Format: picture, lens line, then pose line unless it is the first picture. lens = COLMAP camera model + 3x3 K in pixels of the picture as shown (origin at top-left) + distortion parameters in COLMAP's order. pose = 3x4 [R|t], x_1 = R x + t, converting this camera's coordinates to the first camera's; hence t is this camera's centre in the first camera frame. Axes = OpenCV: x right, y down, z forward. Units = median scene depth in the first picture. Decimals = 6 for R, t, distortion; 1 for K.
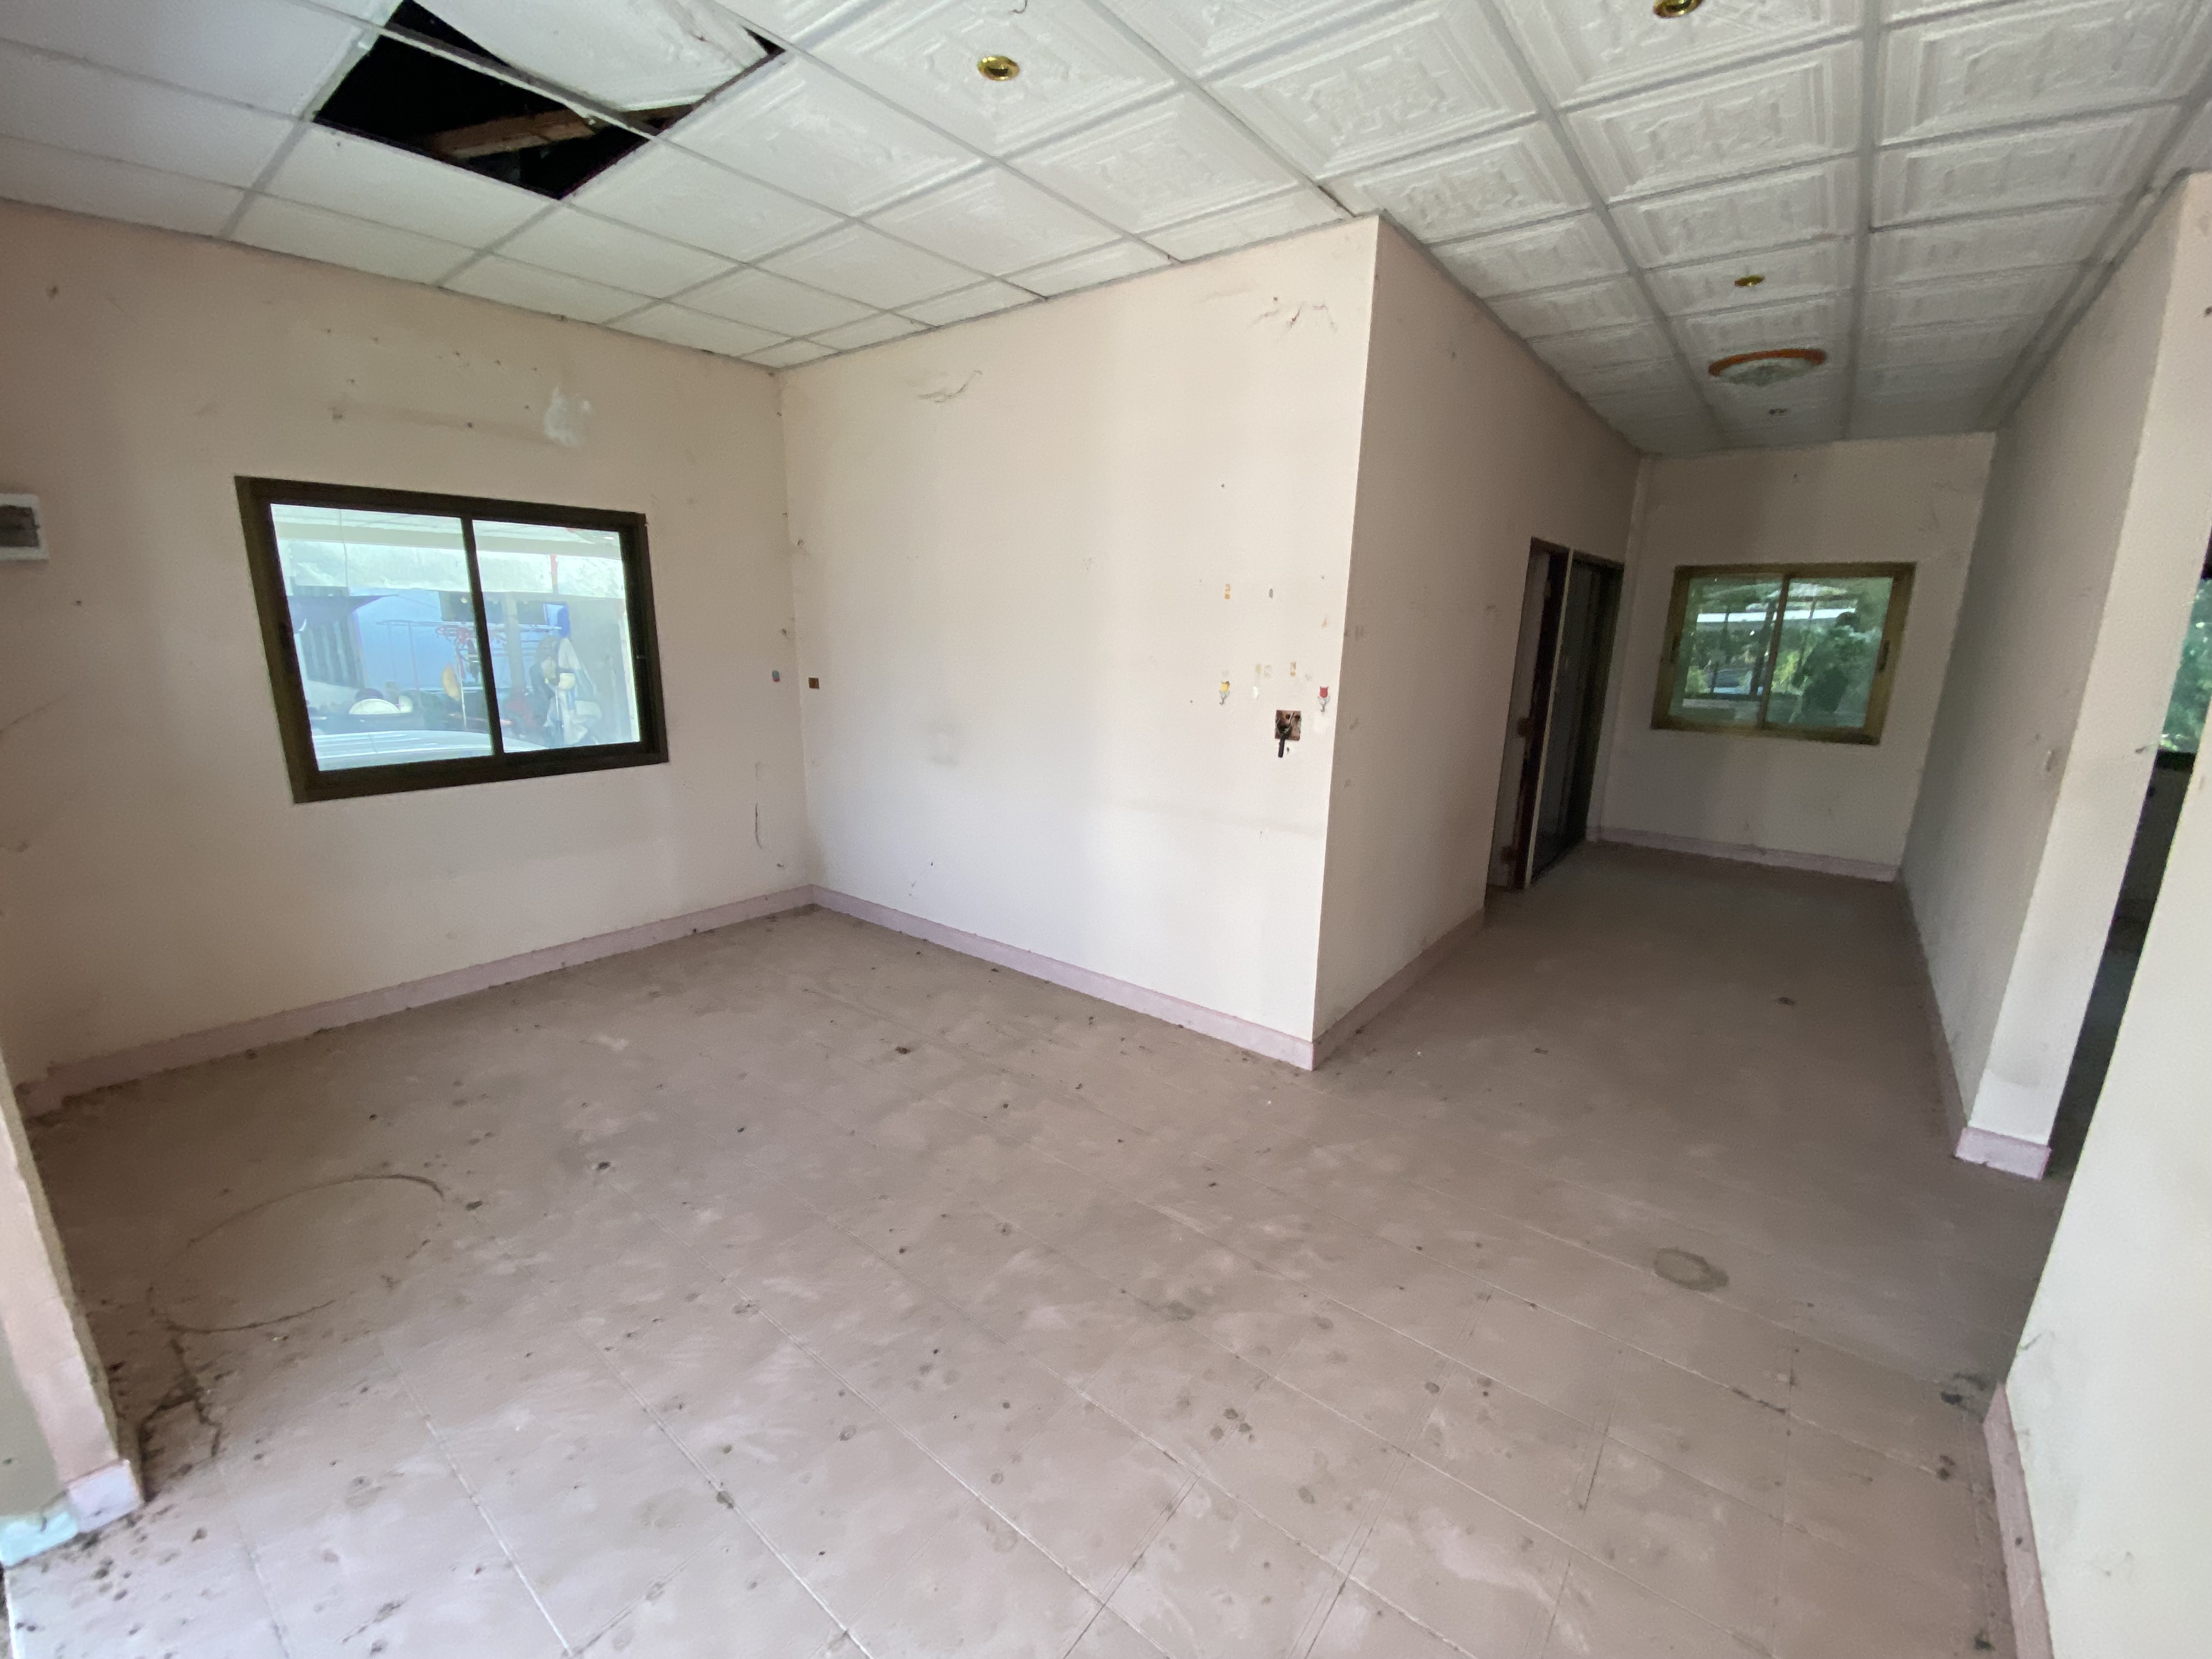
lens RADIAL K [[896.1, 0, 1111.1], [0, 896.1, 823.1], [0, 0, 1]] dist [0.001819, 0.000276]
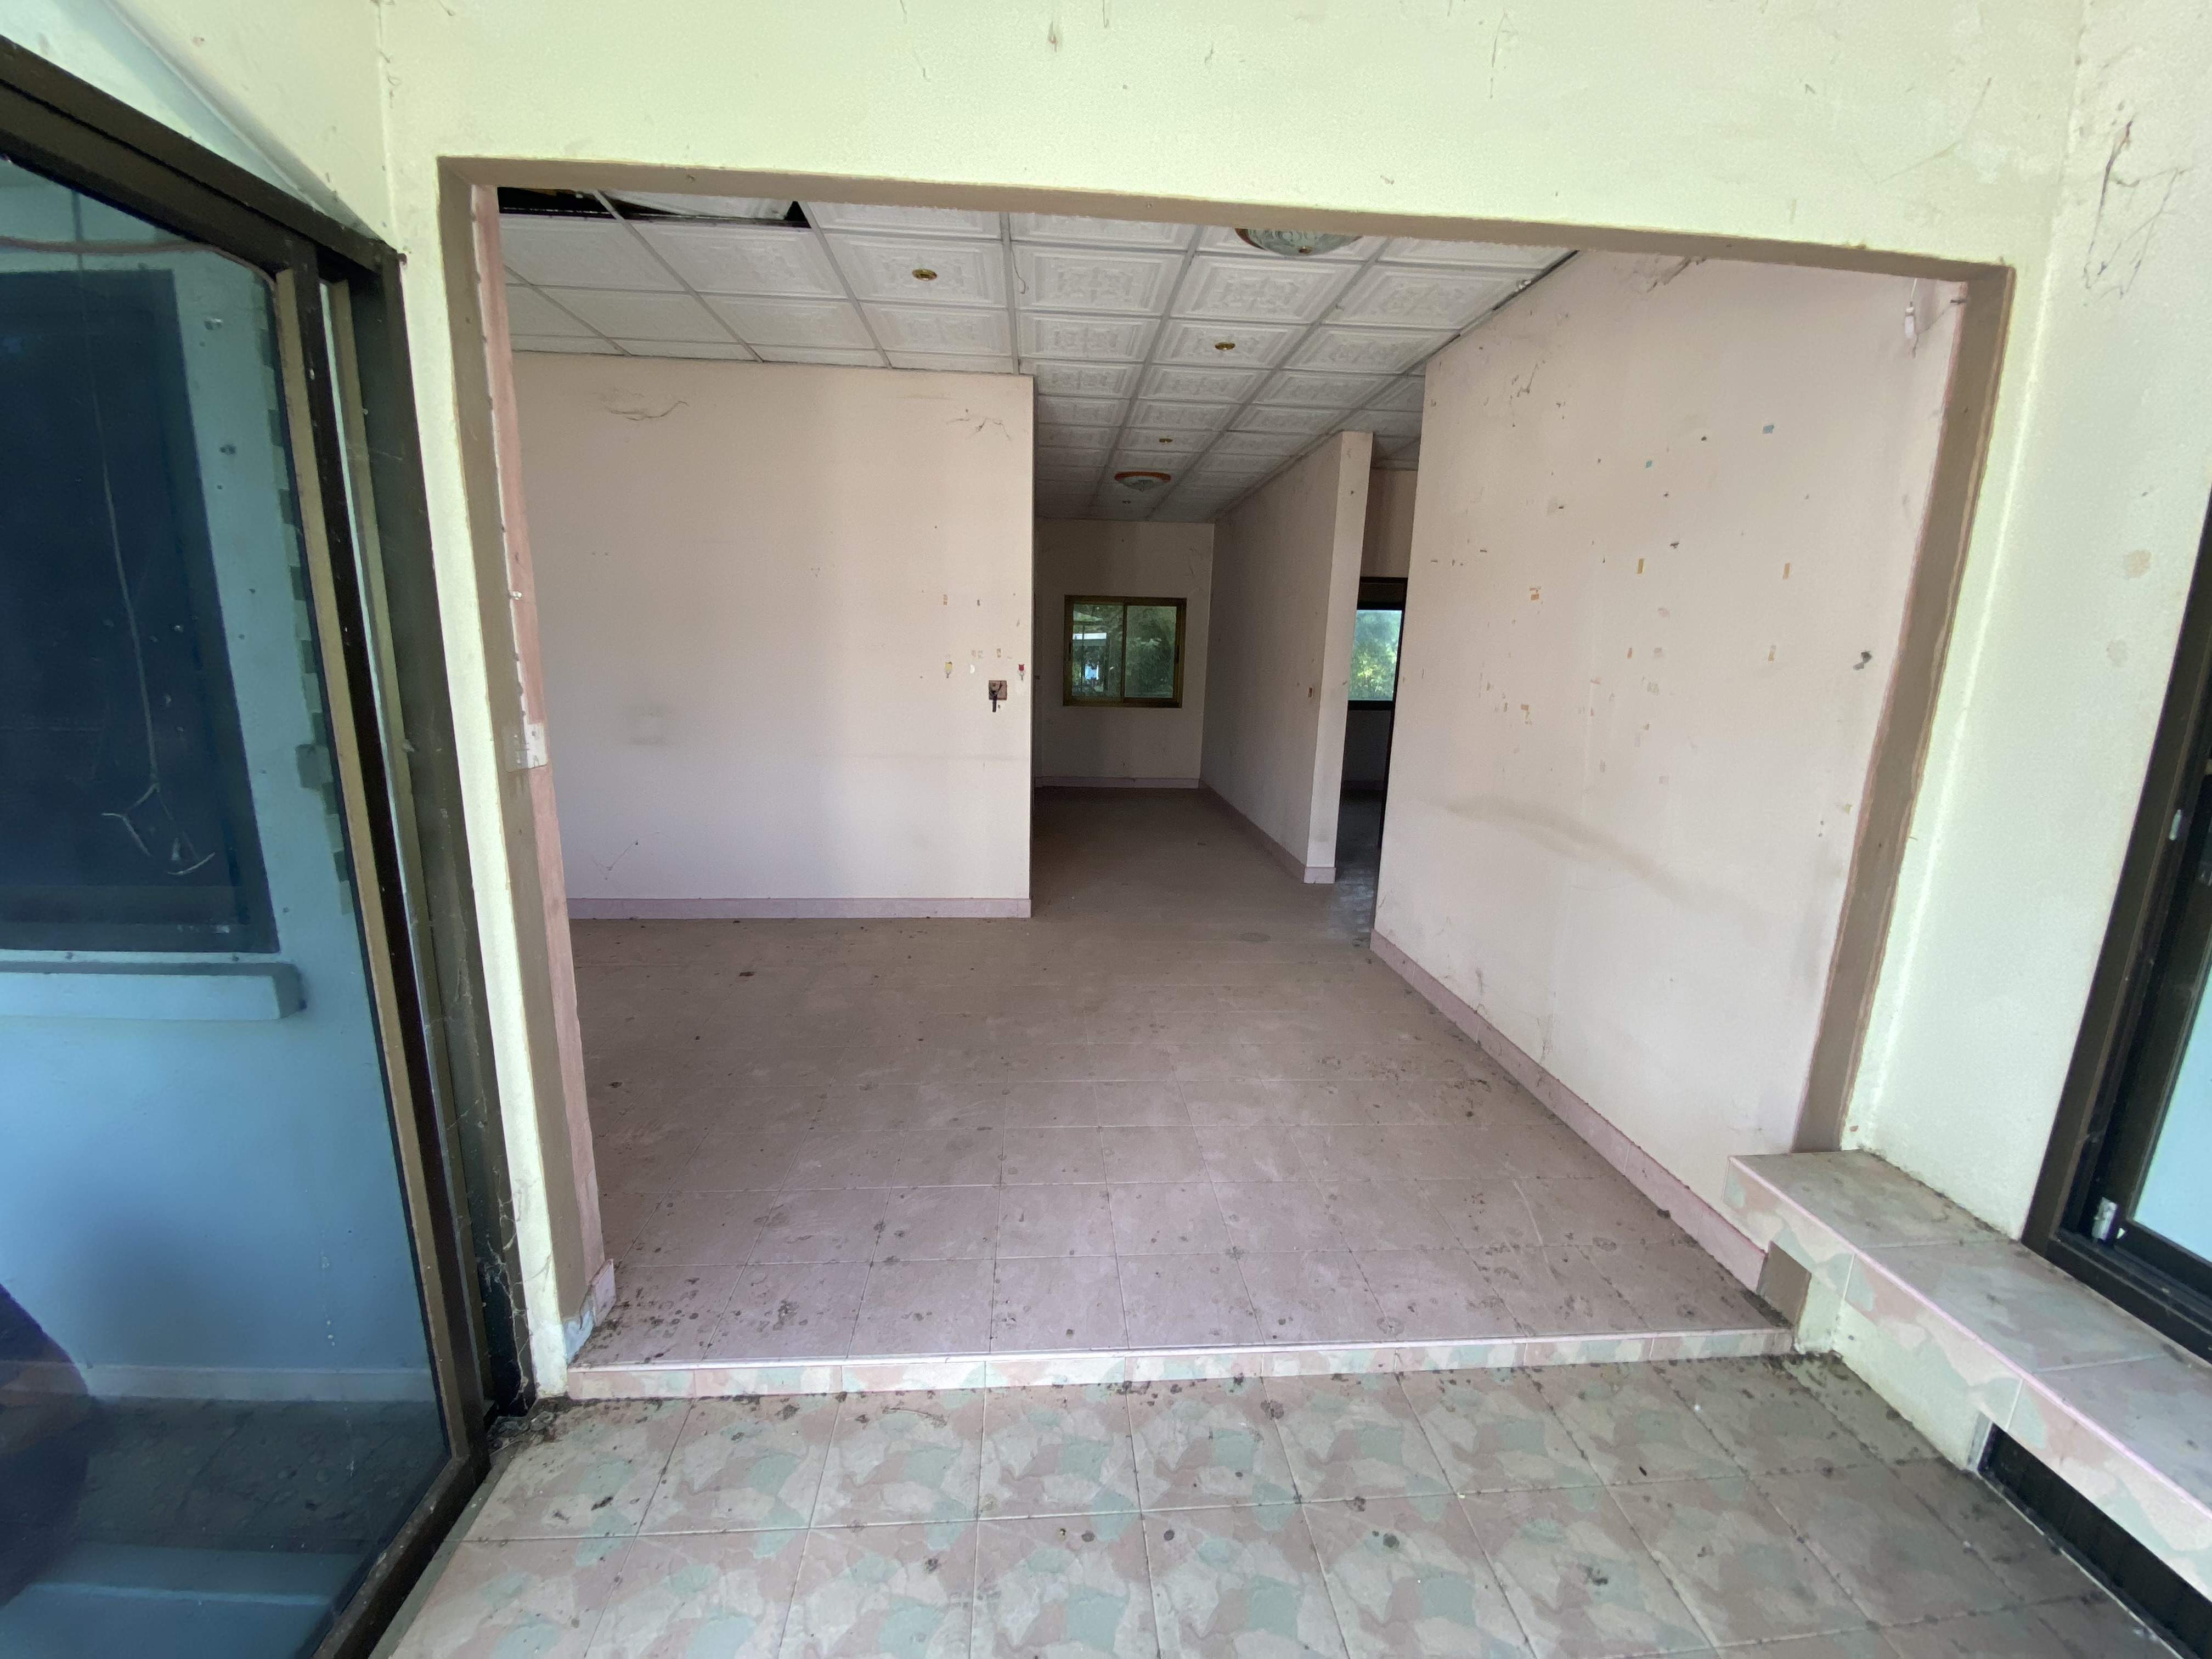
lens RADIAL K [[896.1, 0, 1101.7], [0, 896.1, 830.9], [0, 0, 1]] dist [0.001819, 0.000276]
pose [[0.738698, -0.132267, 0.660931, -0.705872], [0.137296, 0.989526, 0.044576, 0.082848], [-0.659905, 0.057815, 0.749121, -0.239201]]
